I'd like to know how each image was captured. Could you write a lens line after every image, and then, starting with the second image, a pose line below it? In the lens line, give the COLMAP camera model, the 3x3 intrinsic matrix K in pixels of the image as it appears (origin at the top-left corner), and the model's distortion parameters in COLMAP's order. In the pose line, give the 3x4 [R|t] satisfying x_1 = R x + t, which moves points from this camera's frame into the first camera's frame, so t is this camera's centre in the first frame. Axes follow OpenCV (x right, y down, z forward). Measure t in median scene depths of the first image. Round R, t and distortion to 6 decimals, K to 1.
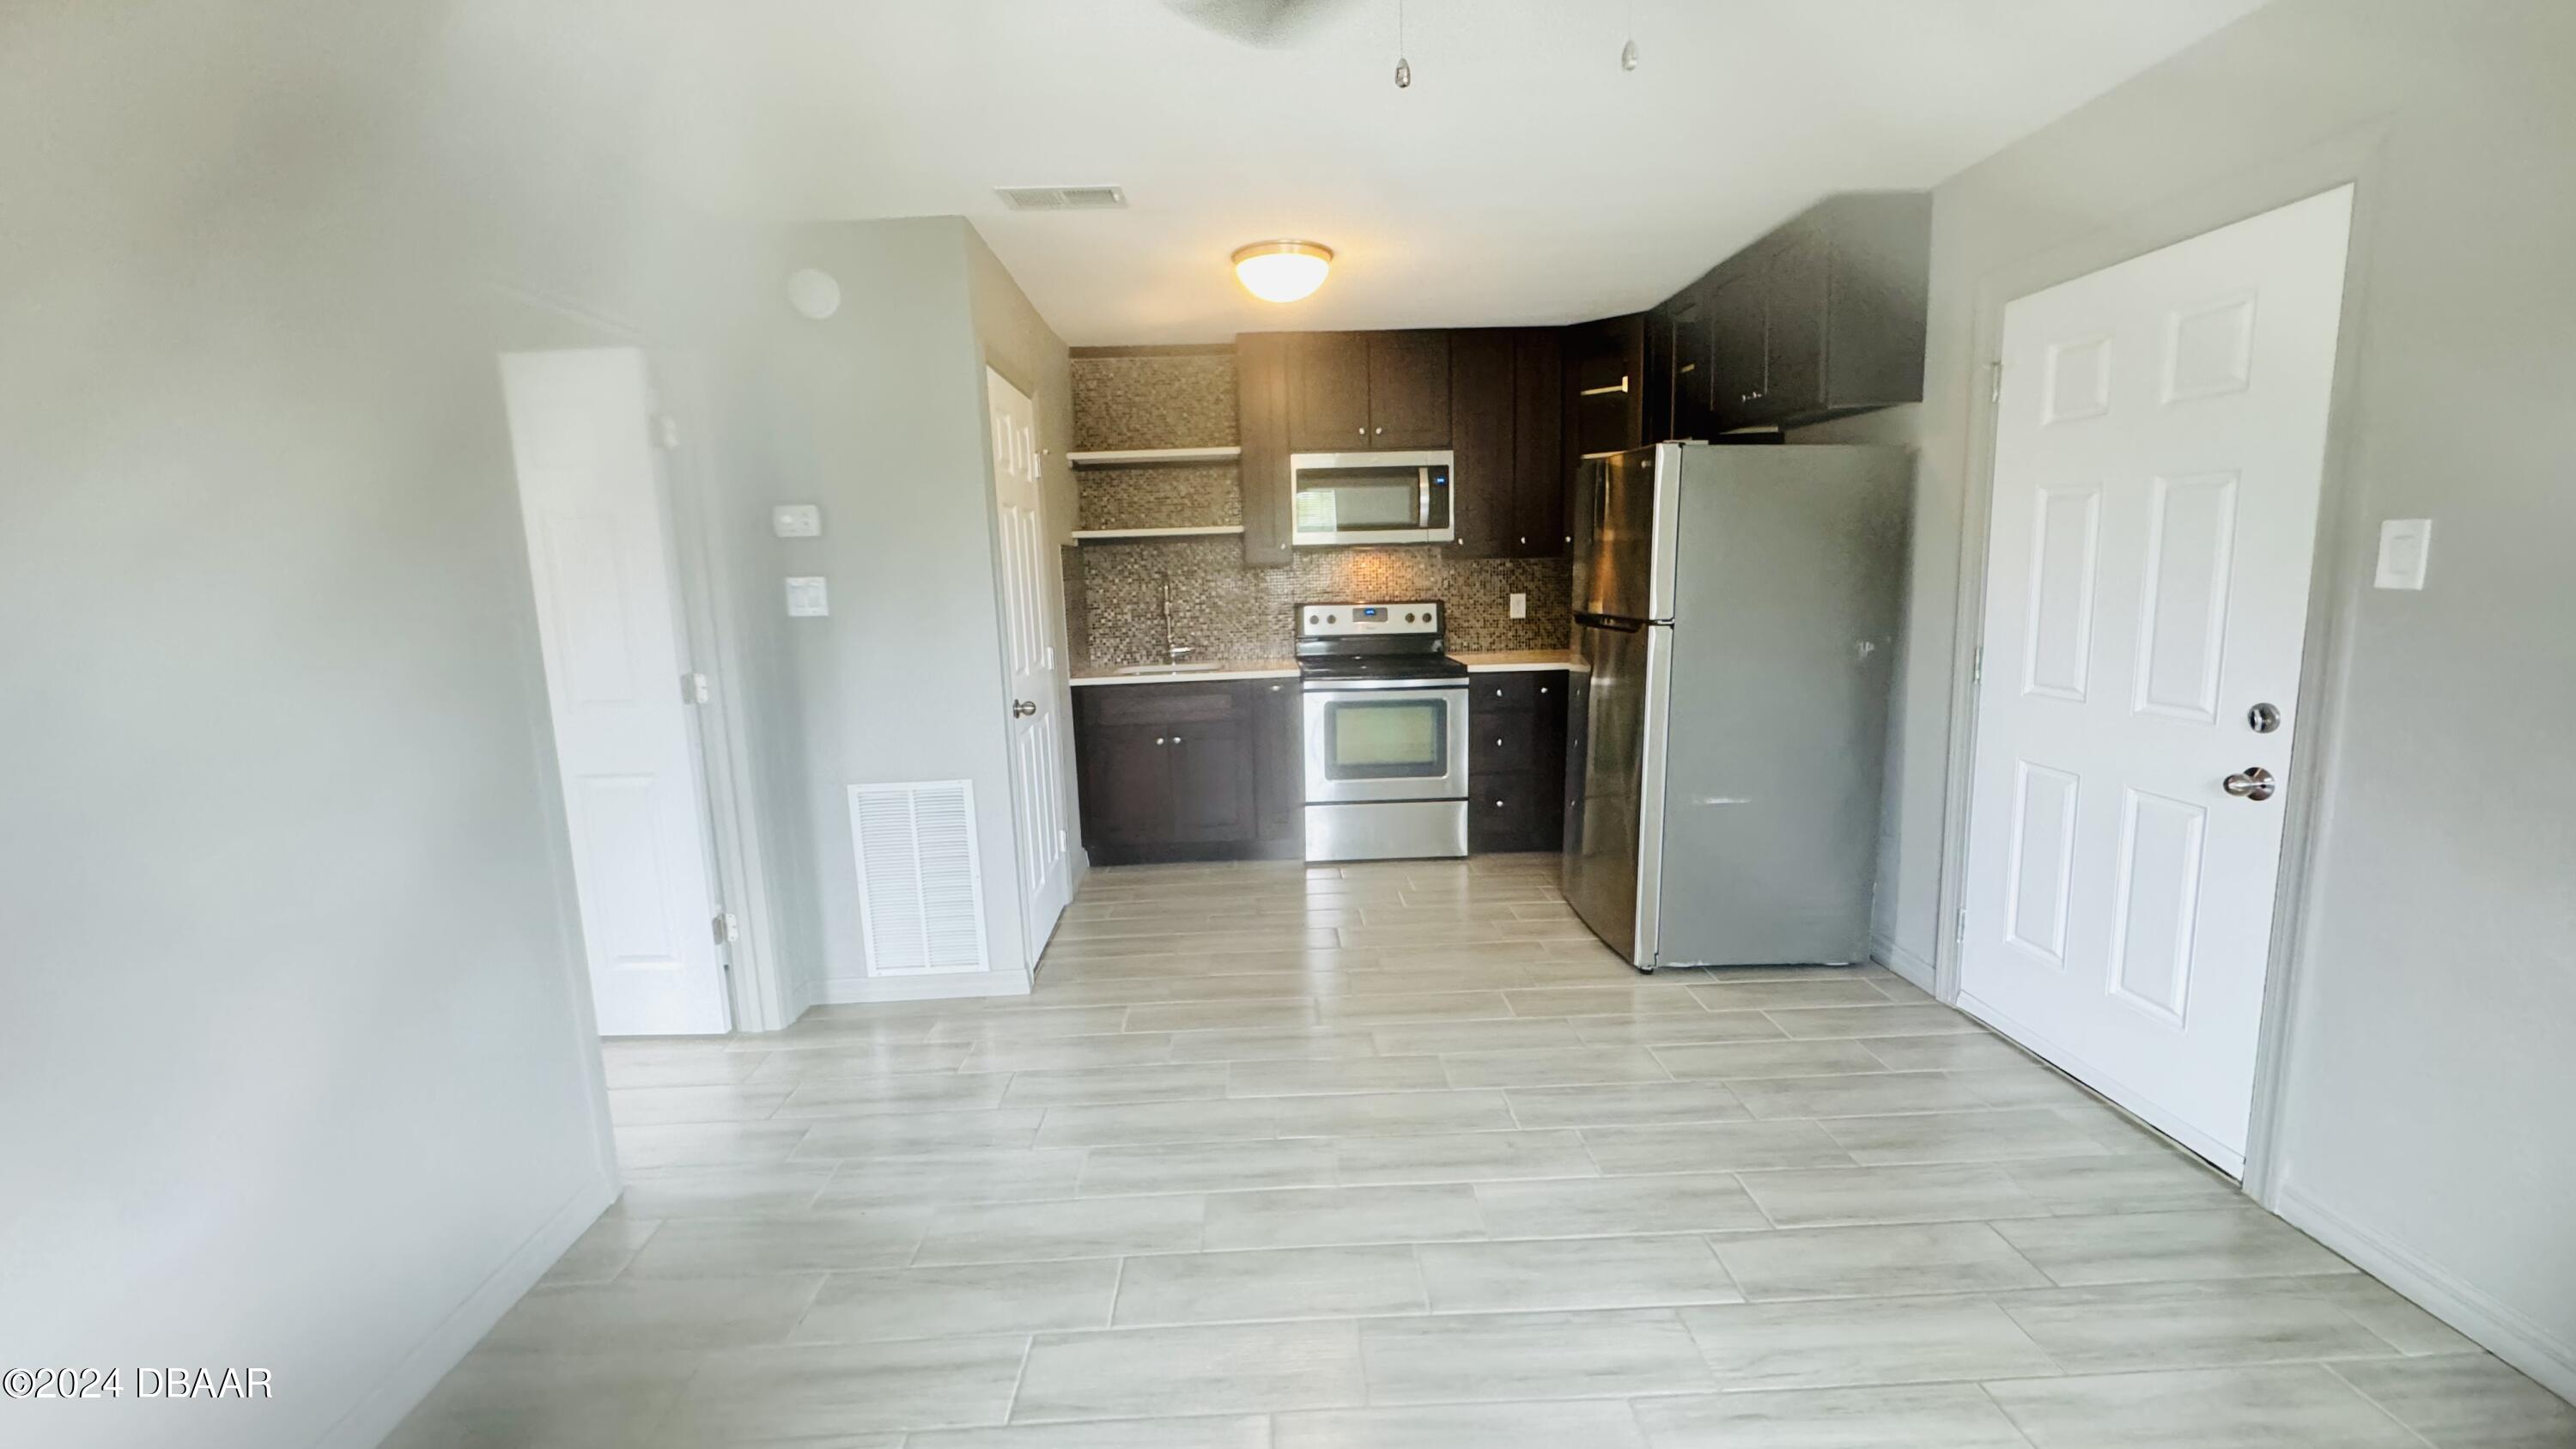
lens RADIAL K [[1026.8, 0, 1290.0], [0, 1026.8, 711.6], [0, 0, 1]] dist [0.001058, 0.000469]
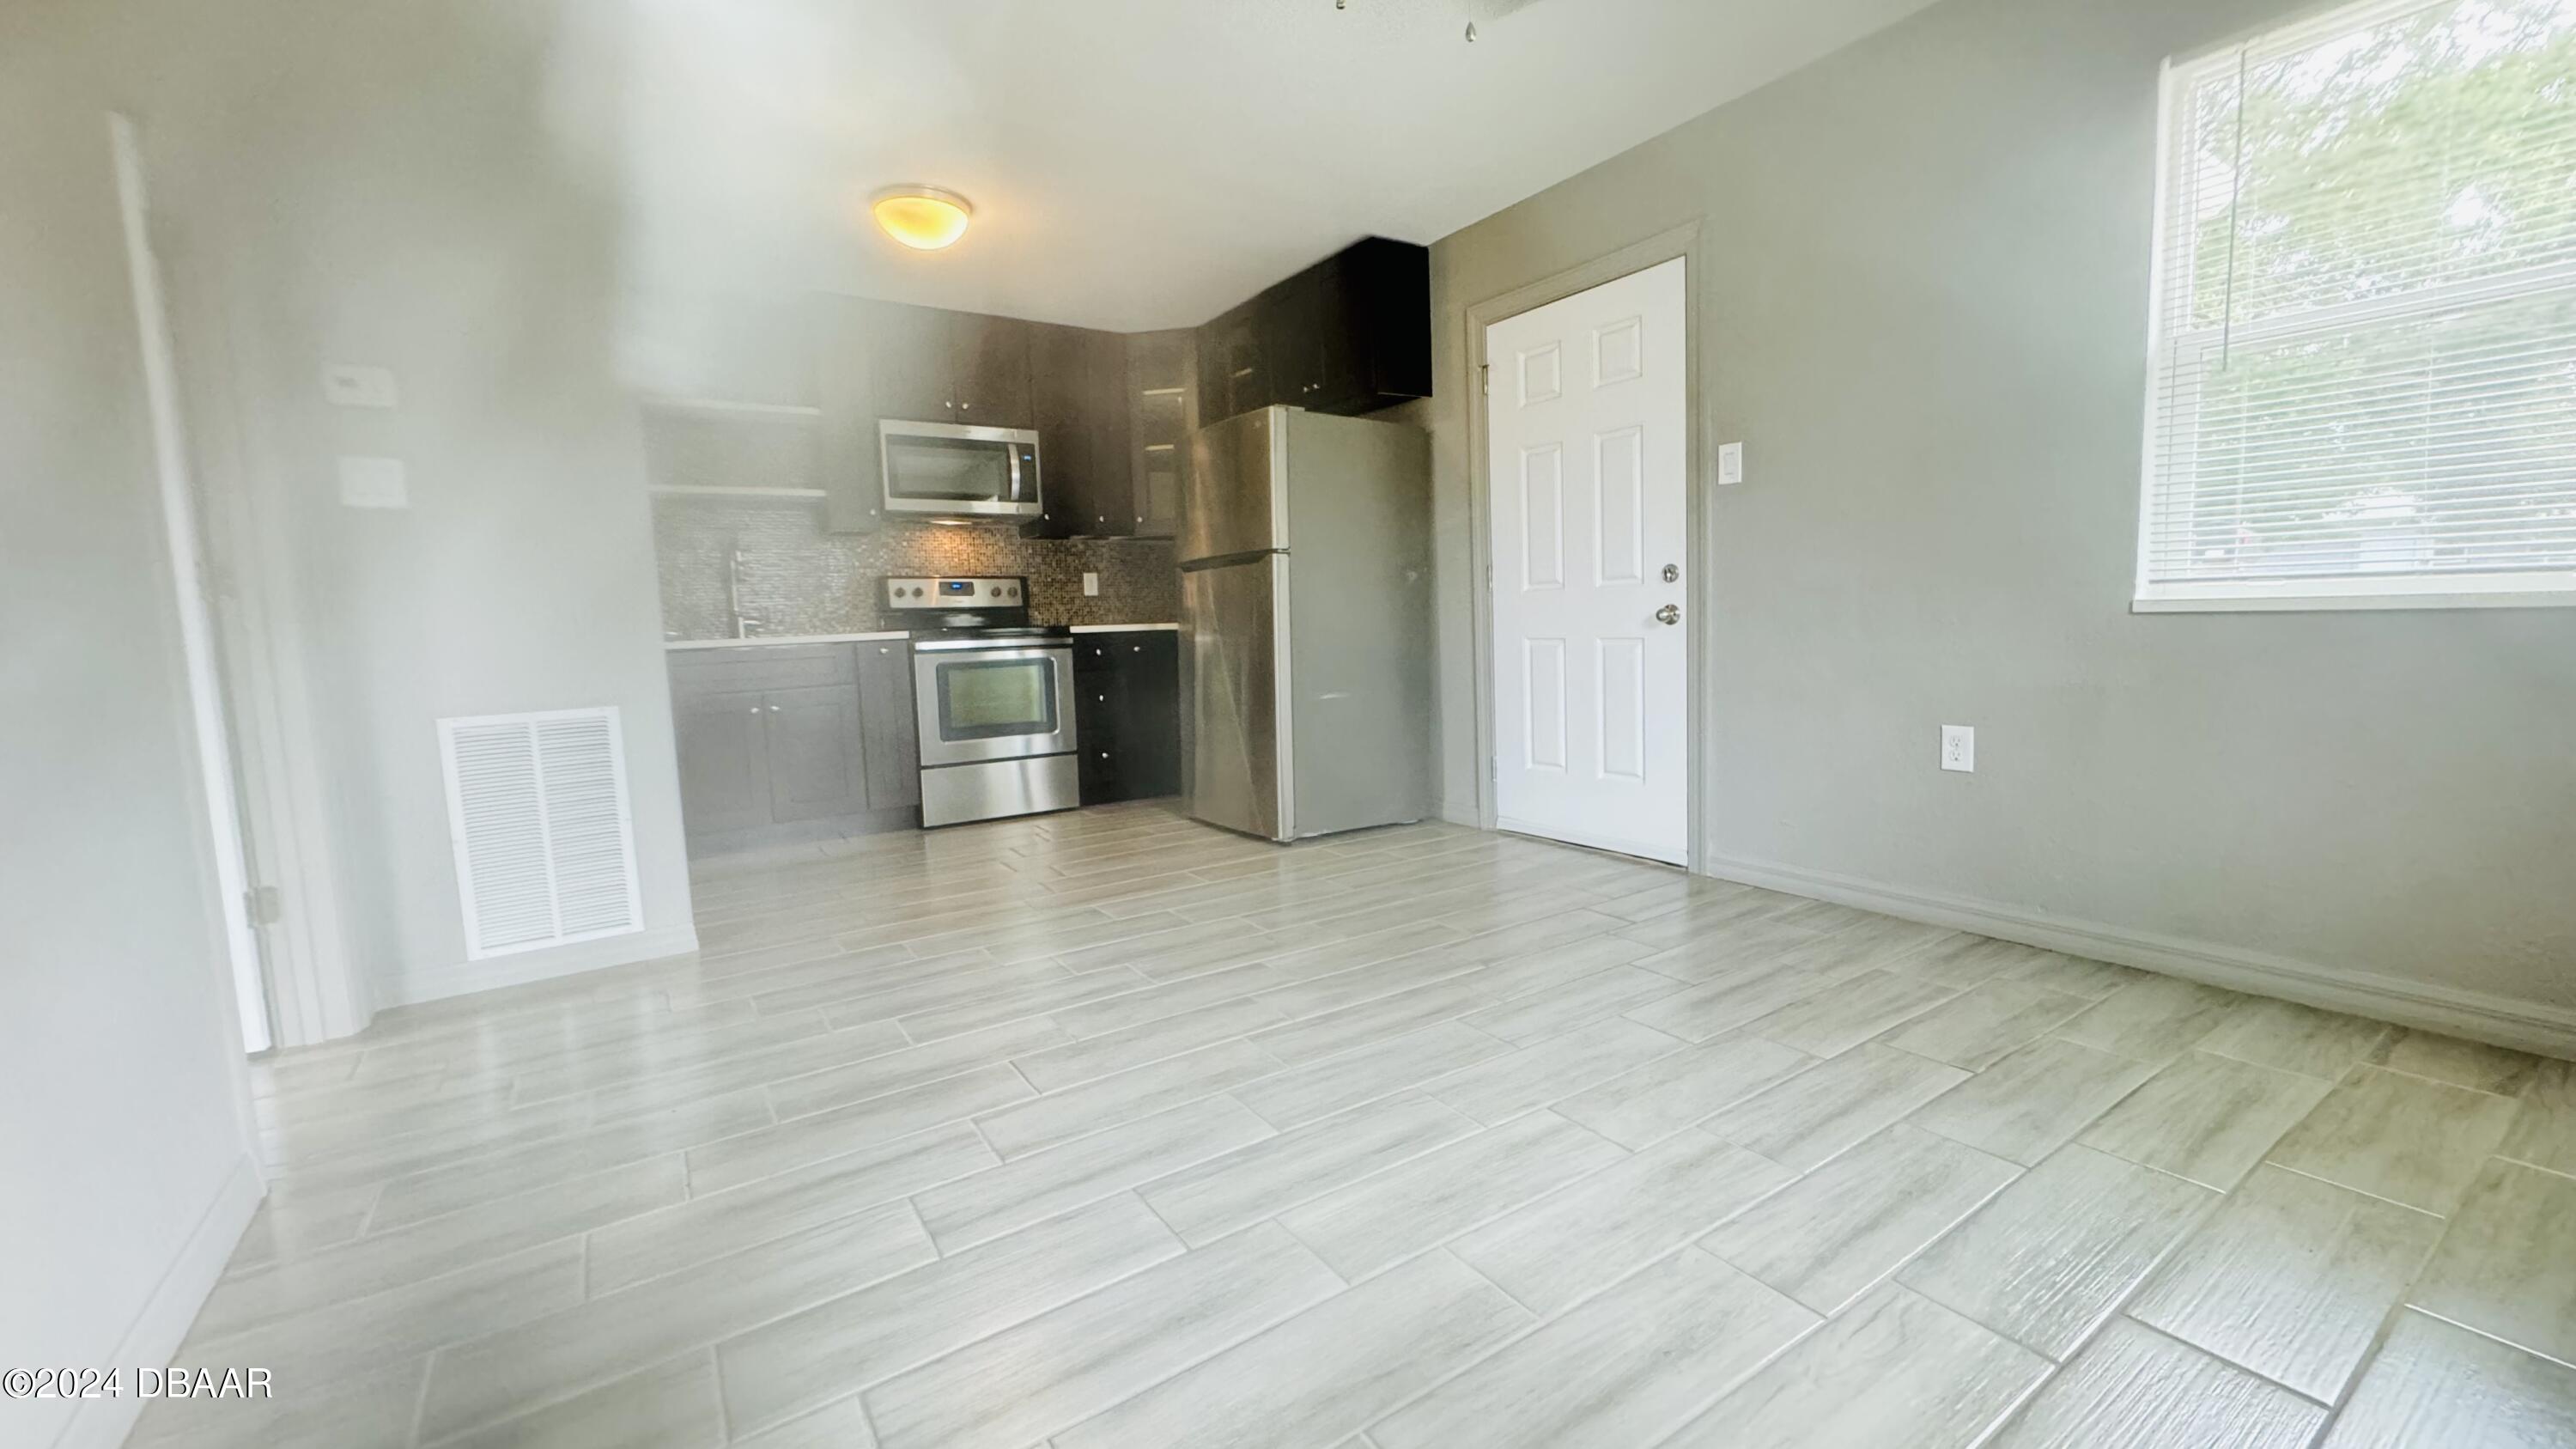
lens RADIAL K [[1026.8, 0, 1283.1], [0, 1026.8, 712.0], [0, 0, 1]] dist [0.001058, 0.000469]
pose [[0.851969, -0.049248, 0.521271, -0.278173], [0.087534, 0.994952, -0.049066, 0.160222], [-0.516223, 0.087432, 0.851980, -0.032621]]
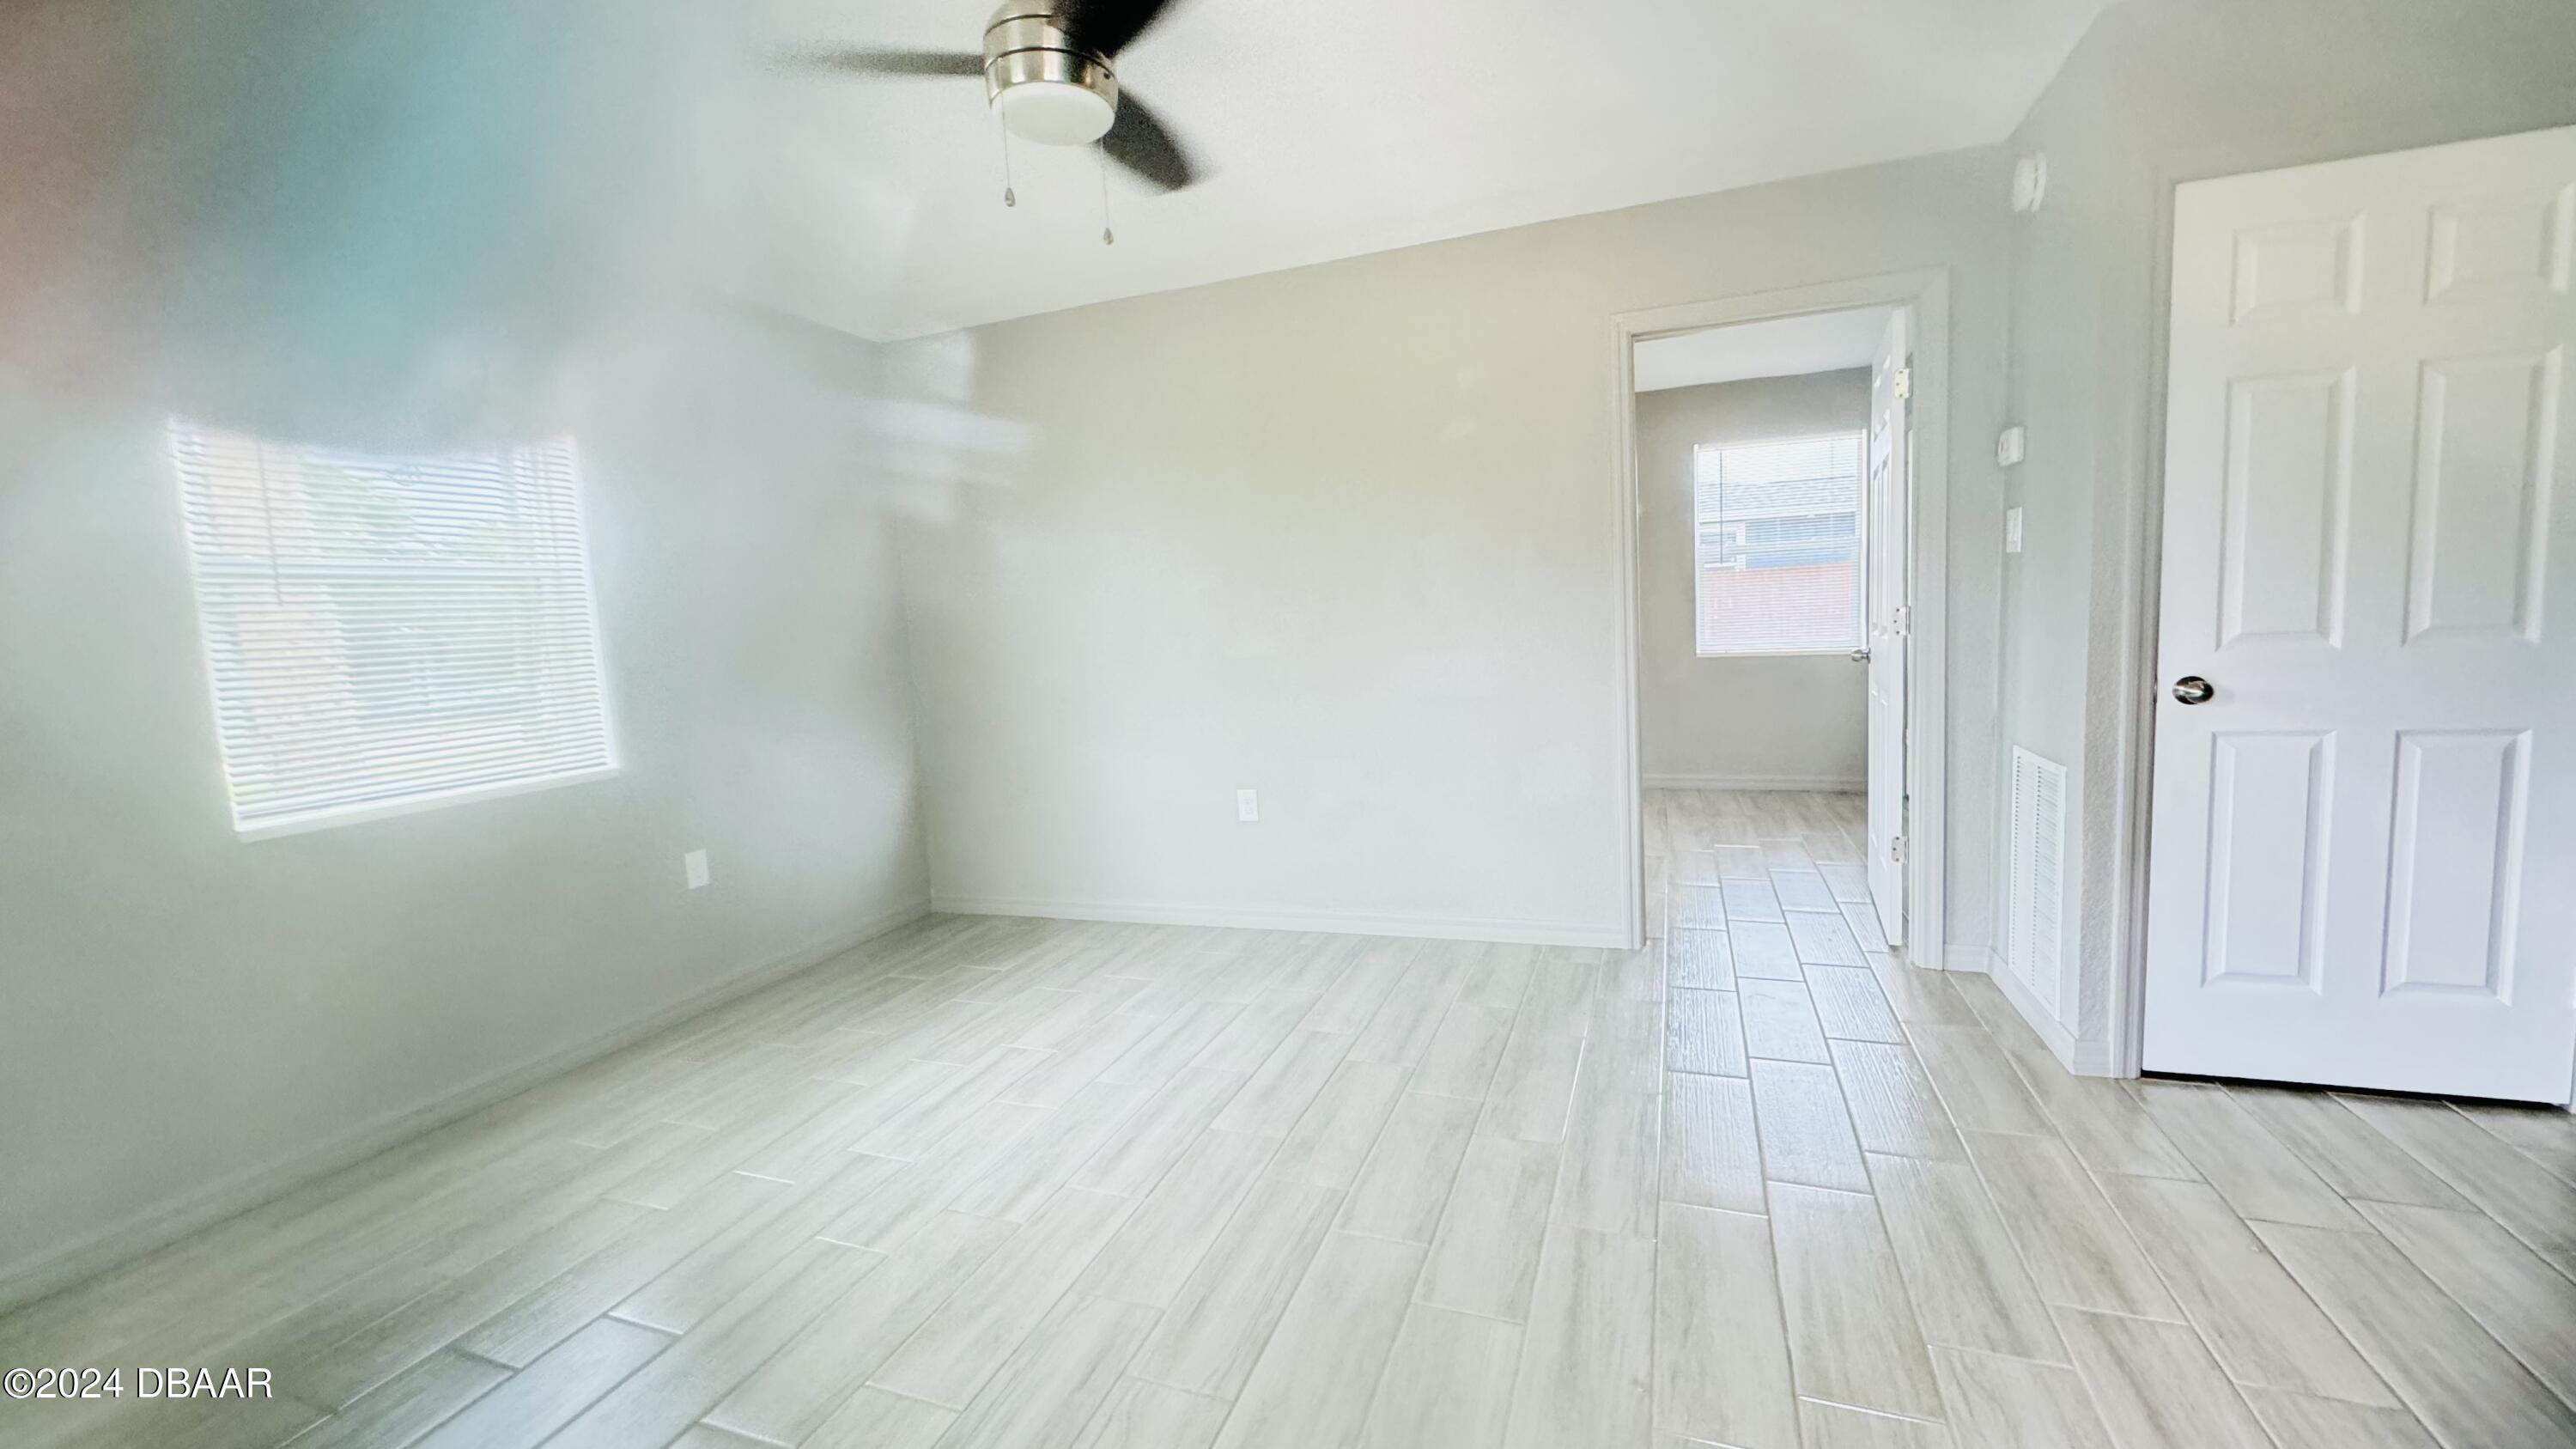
lens RADIAL K [[1026.8, 0, 1282.8], [0, 1026.8, 701.5], [0, 0, 1]] dist [0.001058, 0.000469]
pose [[-0.380811, 0.132666, -0.915086, 0.594825], [-0.072883, 0.982268, 0.172735, -0.069683], [0.921776, 0.132474, -0.364389, 0.720710]]
